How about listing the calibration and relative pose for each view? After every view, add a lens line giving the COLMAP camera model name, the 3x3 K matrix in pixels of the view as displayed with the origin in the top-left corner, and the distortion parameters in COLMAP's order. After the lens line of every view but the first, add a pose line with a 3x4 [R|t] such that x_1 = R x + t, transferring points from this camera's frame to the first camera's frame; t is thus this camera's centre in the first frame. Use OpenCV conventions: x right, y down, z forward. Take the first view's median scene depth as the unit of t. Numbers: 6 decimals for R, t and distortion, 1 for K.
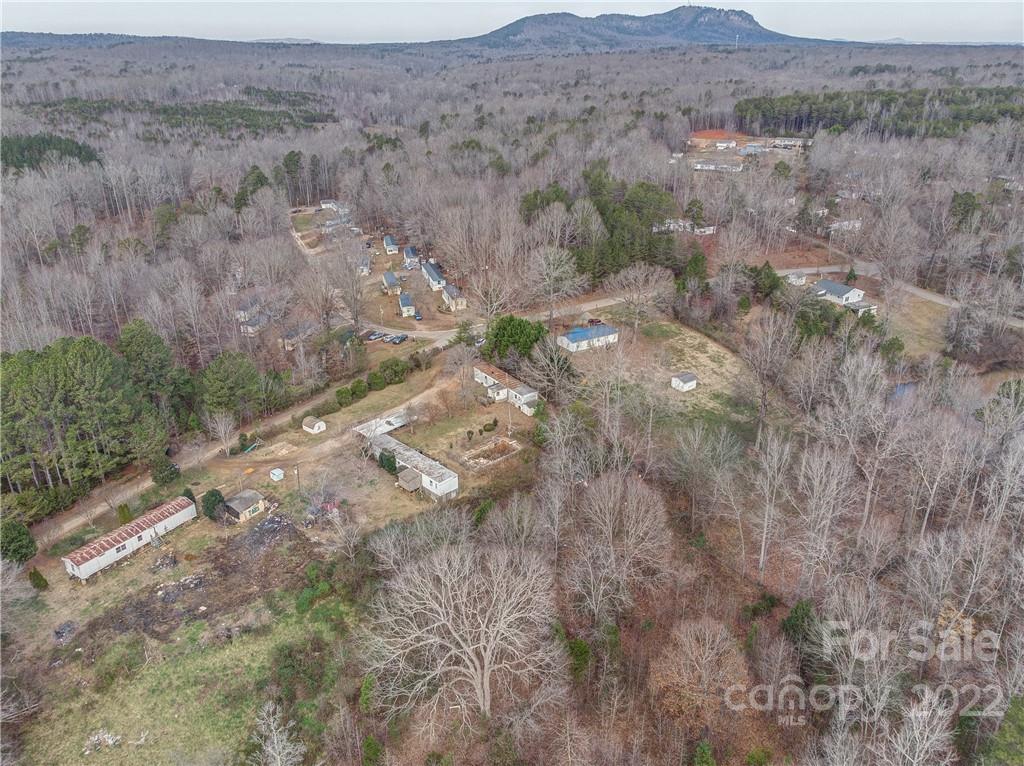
lens RADIAL K [[715.7, 0, 511.9], [0, 715.7, 383.9], [0, 0, 1]] dist [-0.004997, -0.005653]
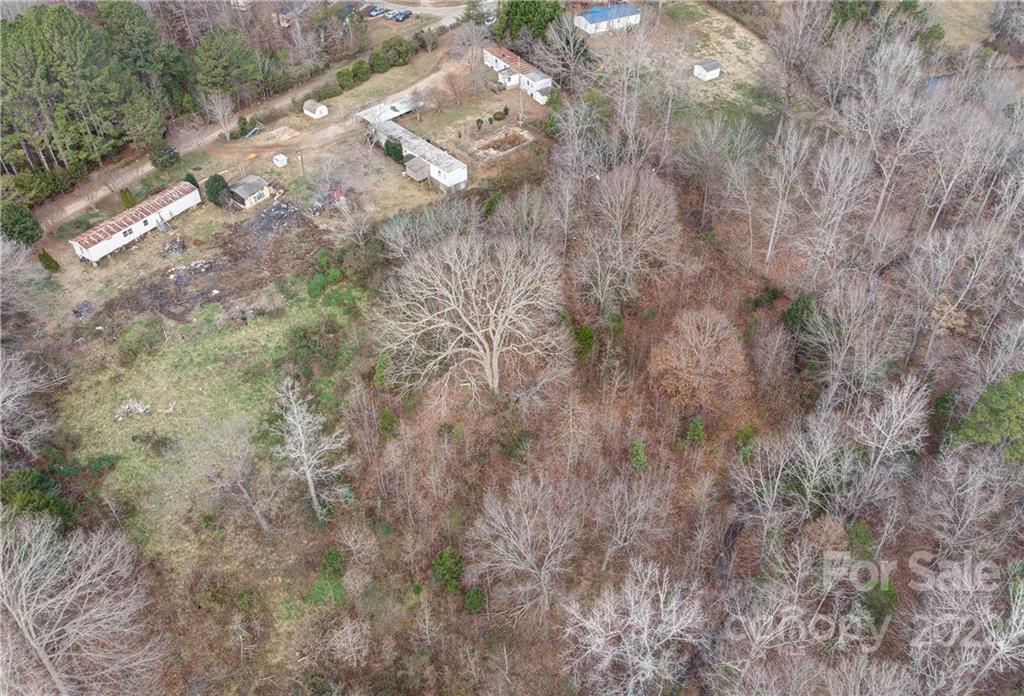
lens RADIAL K [[1054.8, 0, 511.8], [0, 1054.8, 347.5], [0, 0, 1]] dist [0.015940, 0.000000]
pose [[0.999818, 0.017594, 0.007342, -0.021194], [-0.018909, 0.964284, 0.264196, -0.013888], [-0.002432, -0.264286, 0.964441, -0.462639]]
